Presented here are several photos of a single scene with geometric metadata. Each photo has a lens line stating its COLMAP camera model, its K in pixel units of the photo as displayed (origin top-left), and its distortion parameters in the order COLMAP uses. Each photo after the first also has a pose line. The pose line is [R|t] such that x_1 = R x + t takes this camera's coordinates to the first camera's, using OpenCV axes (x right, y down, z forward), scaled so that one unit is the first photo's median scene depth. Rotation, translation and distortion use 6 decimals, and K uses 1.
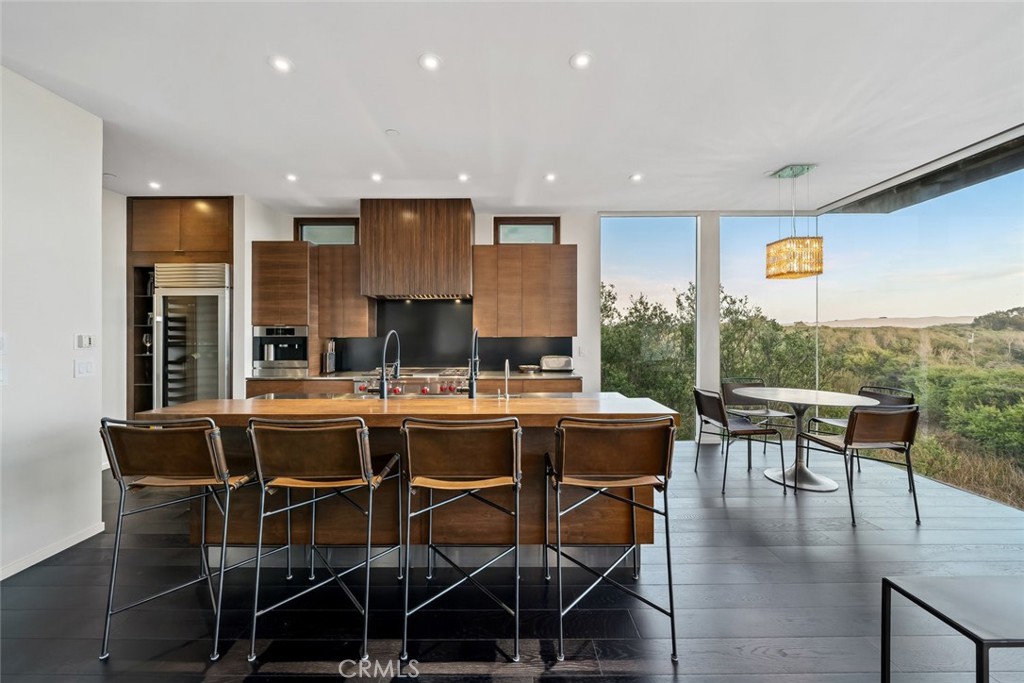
lens RADIAL K [[374.5, 0, 504.8], [0, 374.5, 336.3], [0, 0, 1]] dist [-0.005338, -0.000014]
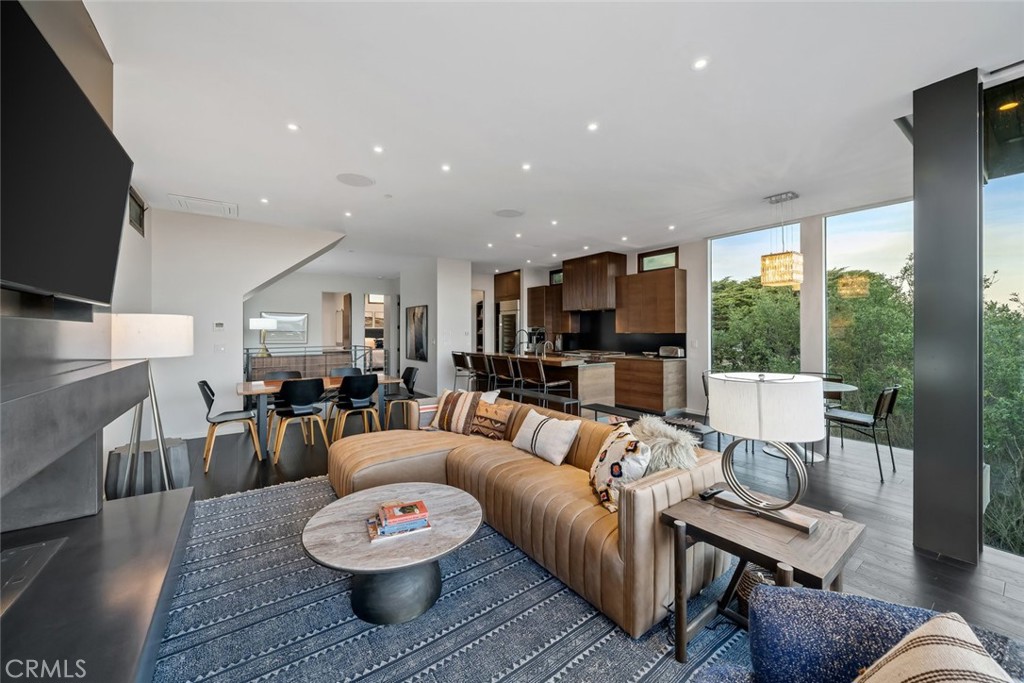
lens RADIAL K [[386.3, 0, 506.9], [0, 386.3, 333.4], [0, 0, 1]] dist [-0.003092, -0.000773]
pose [[0.576341, 0.006011, -0.817187, 1.063613], [-0.004735, 0.999981, 0.004016, -0.000511], [0.817195, 0.001555, 0.576359, -0.376525]]
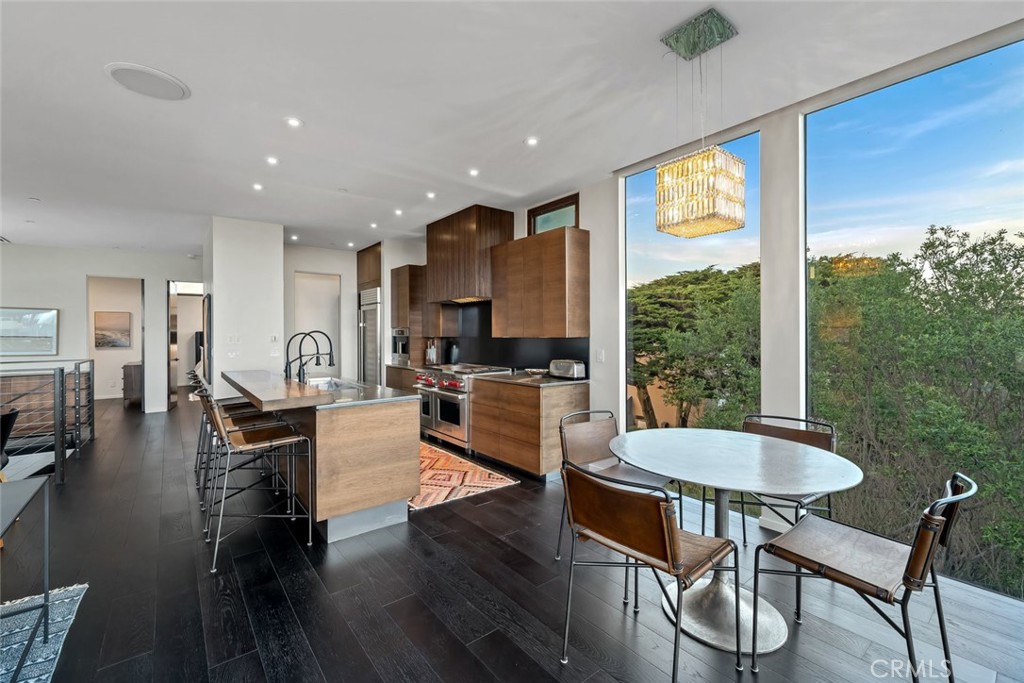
lens RADIAL K [[437.0, 0, 514.8], [0, 437.0, 332.9], [0, 0, 1]] dist [-0.000044, 0.000881]
pose [[0.626471, -0.003706, -0.779436, 0.910802], [0.000770, 0.999991, -0.004135, -0.004669], [0.779444, 0.001990, 0.626468, 0.317505]]
